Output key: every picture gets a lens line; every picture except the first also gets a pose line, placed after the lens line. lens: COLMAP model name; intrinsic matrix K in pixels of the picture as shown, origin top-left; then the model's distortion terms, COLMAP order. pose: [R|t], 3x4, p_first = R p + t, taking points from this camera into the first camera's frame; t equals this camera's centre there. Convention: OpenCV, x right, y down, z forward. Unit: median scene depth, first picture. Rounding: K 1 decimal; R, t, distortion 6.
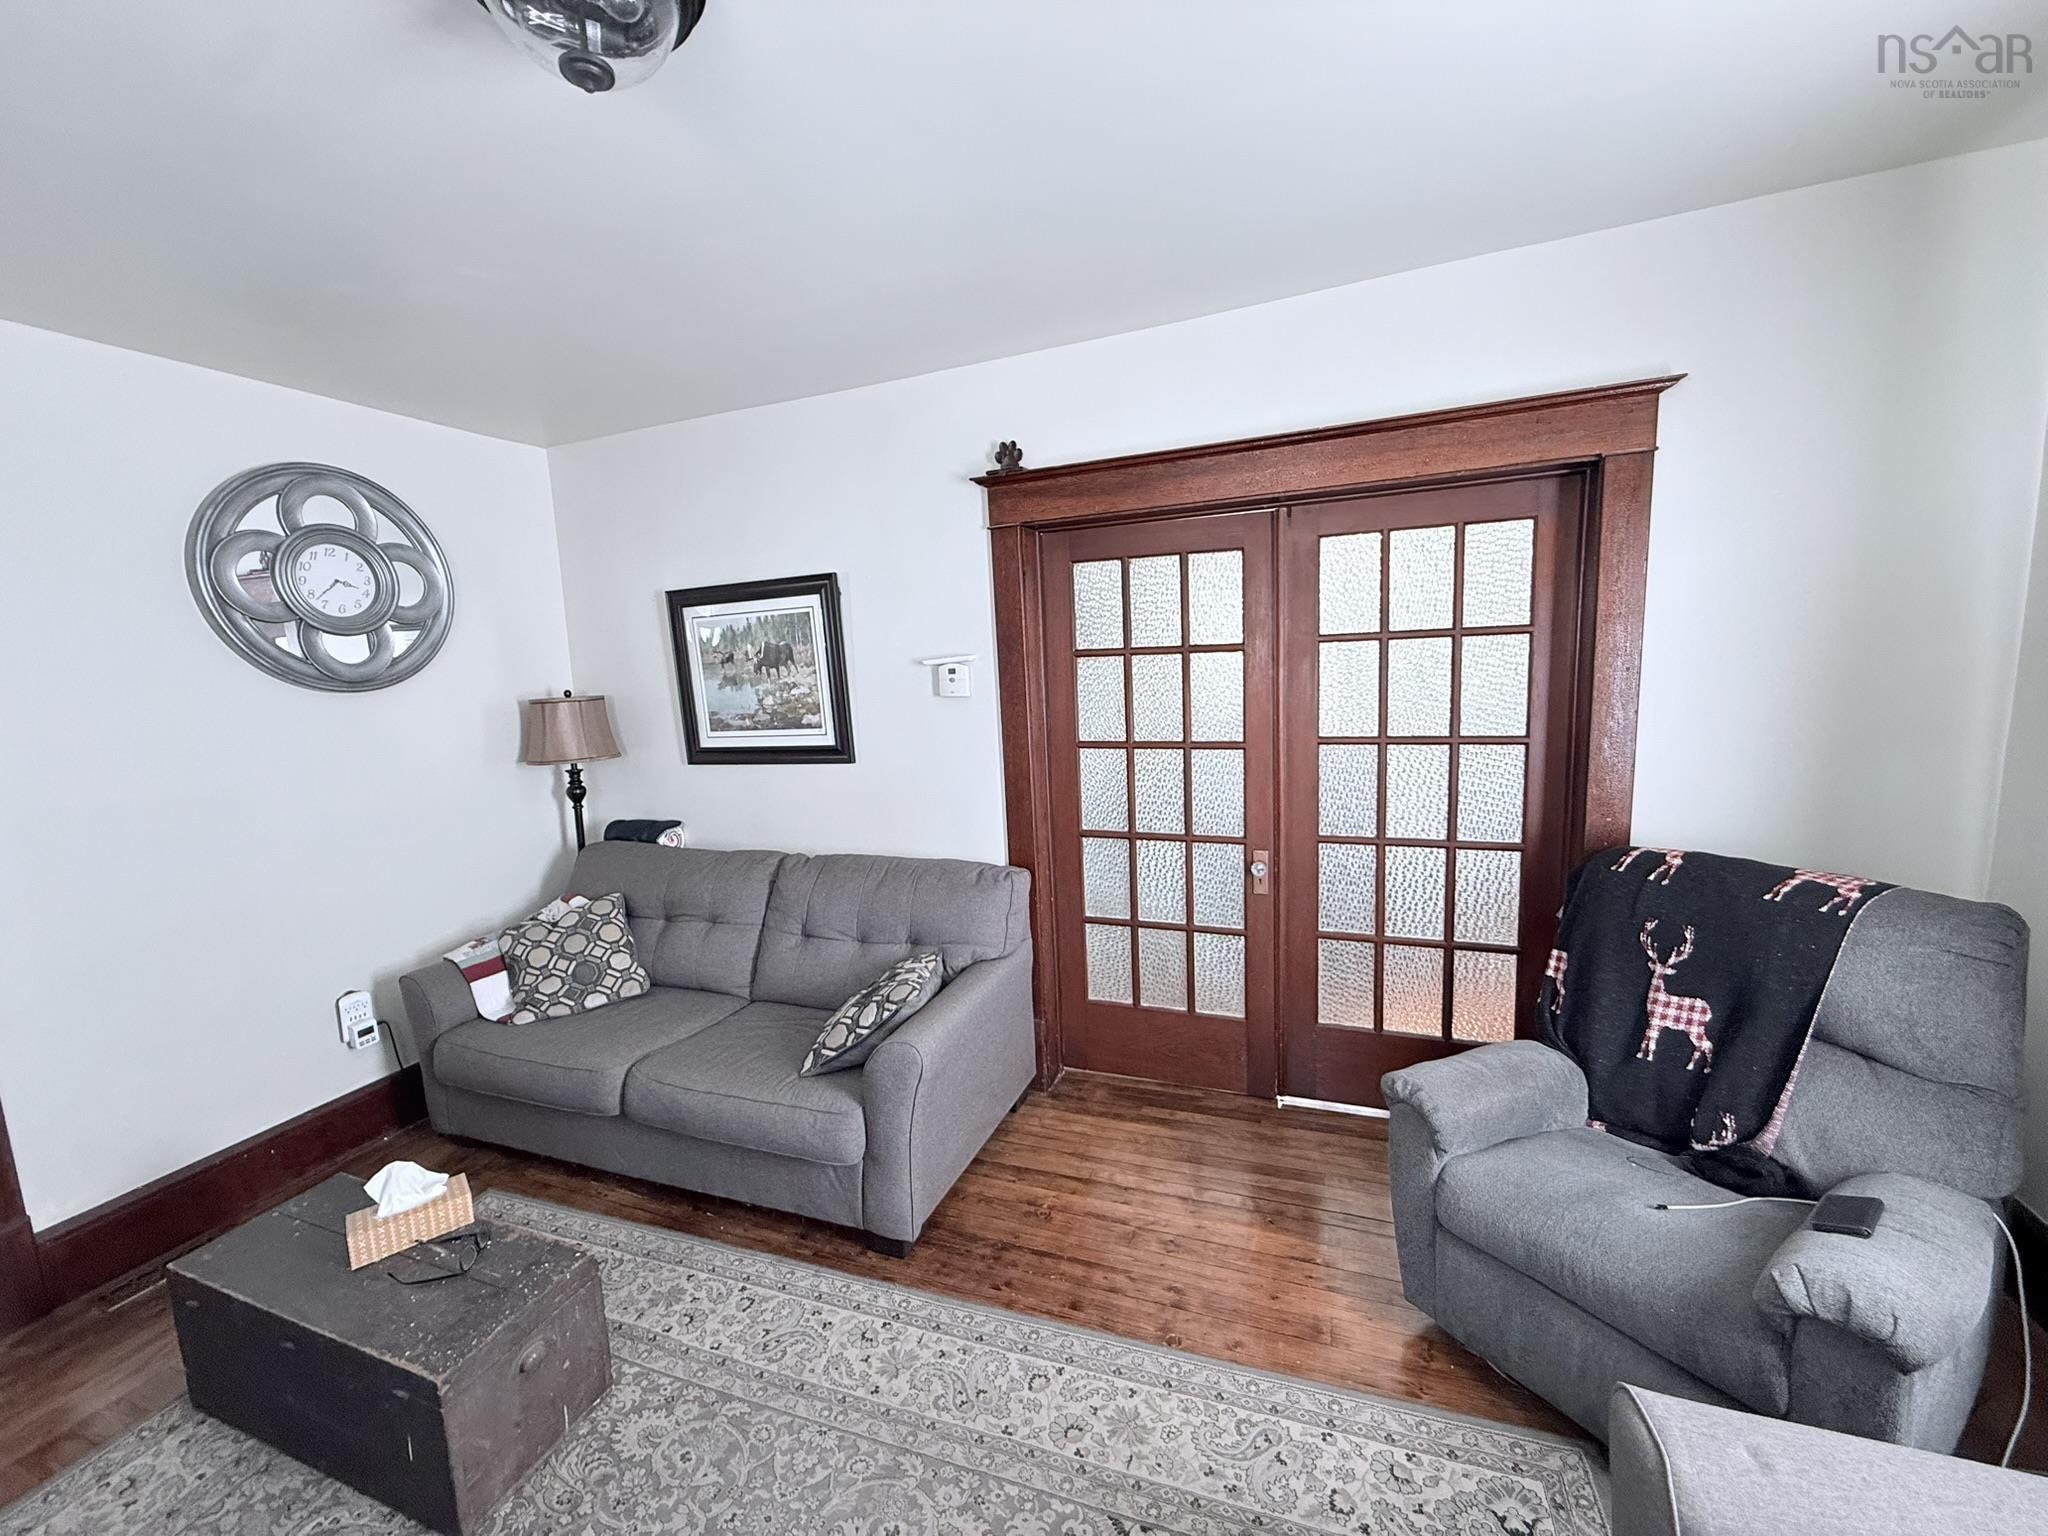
lens RADIAL K [[818.0, 0, 1020.7], [0, 818.0, 767.8], [0, 0, 1]] dist [-0.000471, 0.000042]
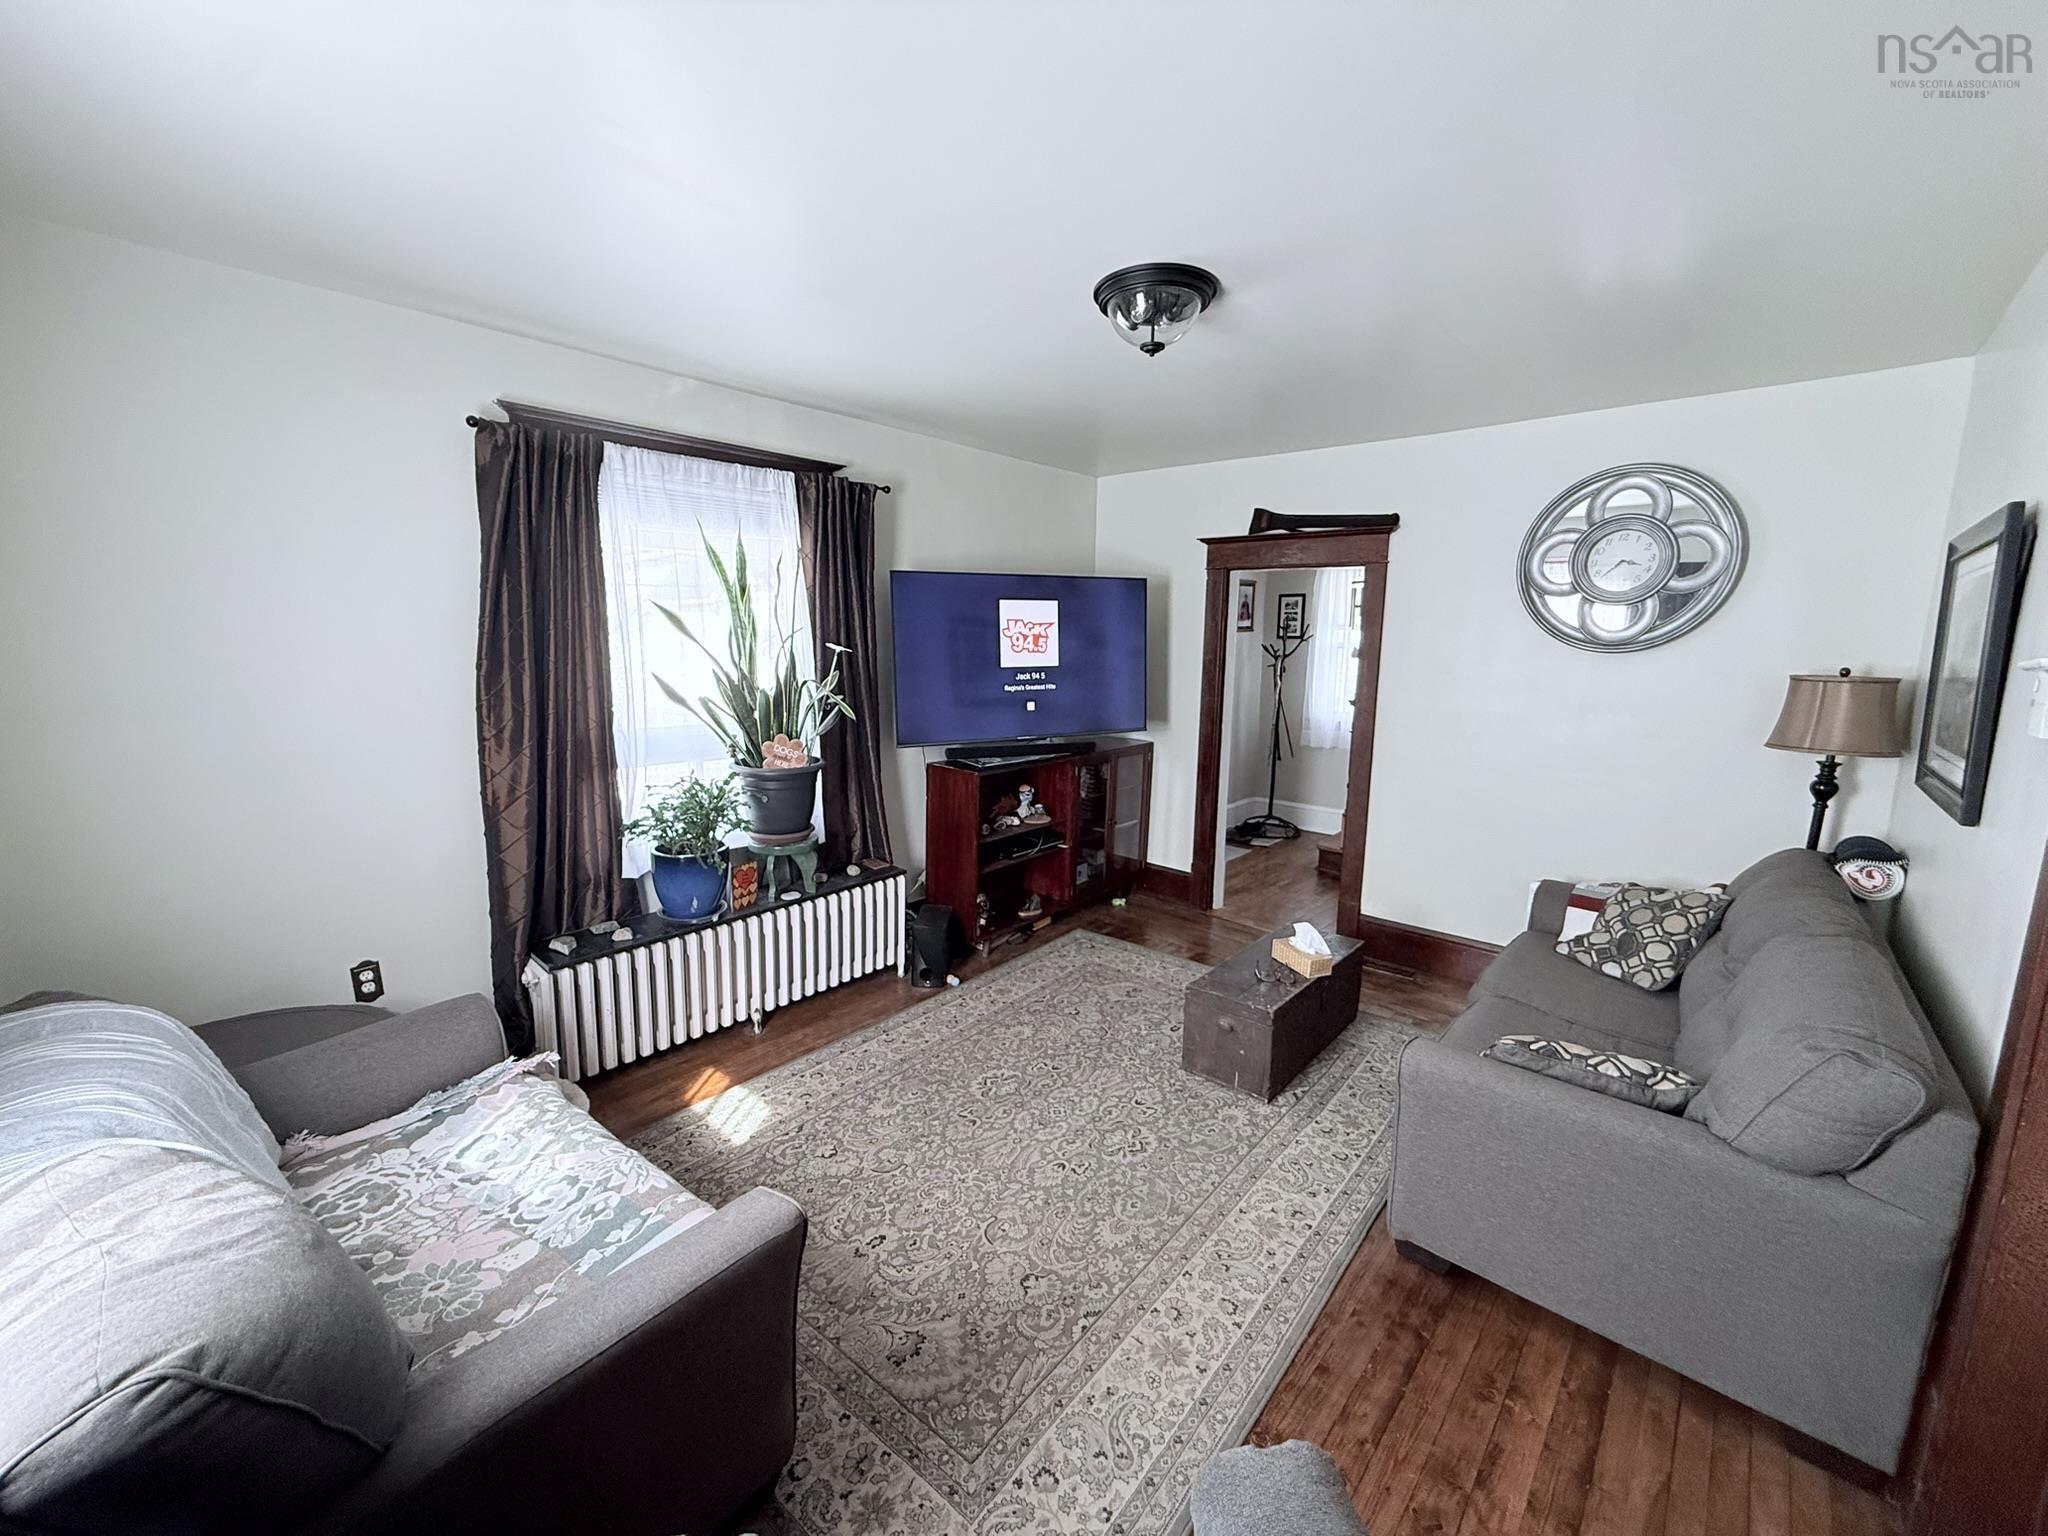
lens RADIAL K [[818.0, 0, 1028.1], [0, 818.0, 764.8], [0, 0, 1]] dist [-0.000471, 0.000042]
pose [[-0.343999, 0.190170, -0.919511, 0.924057], [-0.118855, 0.962580, 0.243542, -0.182991], [0.931417, 0.193067, -0.308524, 0.874467]]
